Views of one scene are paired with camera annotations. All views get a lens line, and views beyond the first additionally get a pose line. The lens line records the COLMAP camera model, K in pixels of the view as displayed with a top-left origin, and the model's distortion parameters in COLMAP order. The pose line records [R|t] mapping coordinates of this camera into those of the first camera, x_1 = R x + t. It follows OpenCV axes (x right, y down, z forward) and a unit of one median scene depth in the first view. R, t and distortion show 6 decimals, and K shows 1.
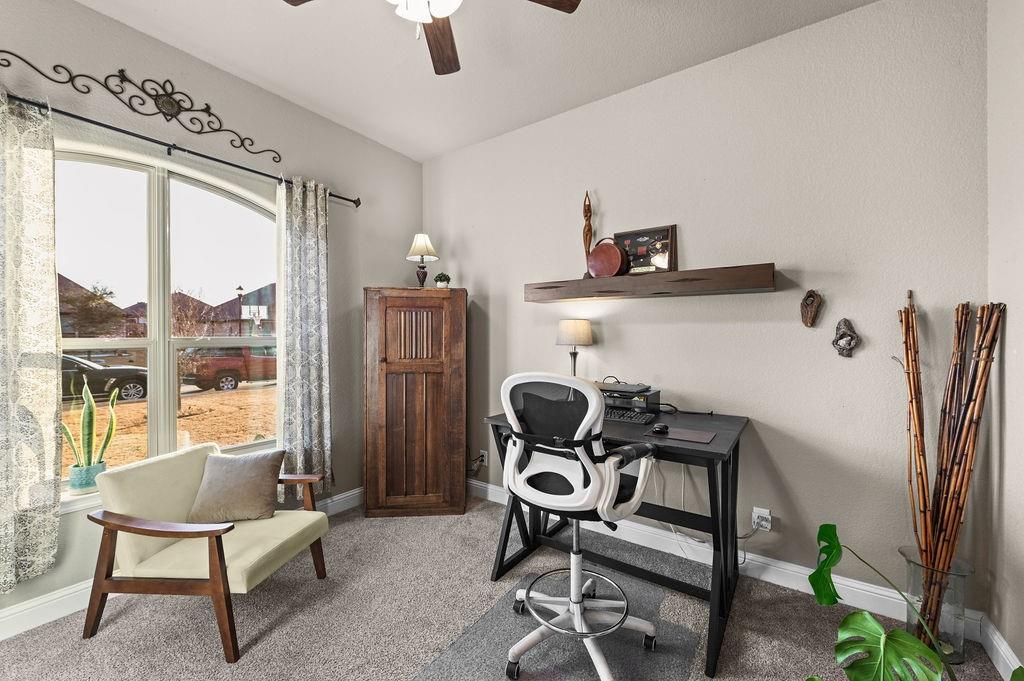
lens RADIAL K [[400.7, 0, 514.9], [0, 400.7, 337.7], [0, 0, 1]] dist [-0.007444, -0.000559]
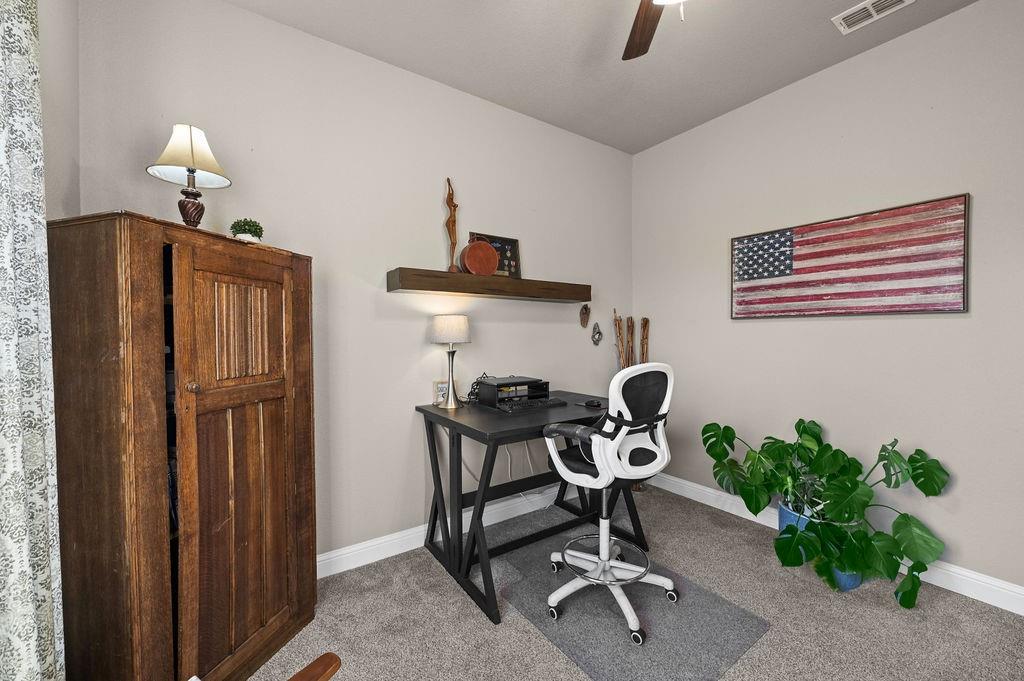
lens RADIAL K [[400.7, 0, 514.5], [0, 400.7, 342.0], [0, 0, 1]] dist [-0.007444, -0.000559]
pose [[0.348415, -0.020205, 0.937123, -0.665547], [0.004518, 0.999792, 0.019877, -0.001052], [-0.937329, -0.002692, 0.348434, 0.548579]]
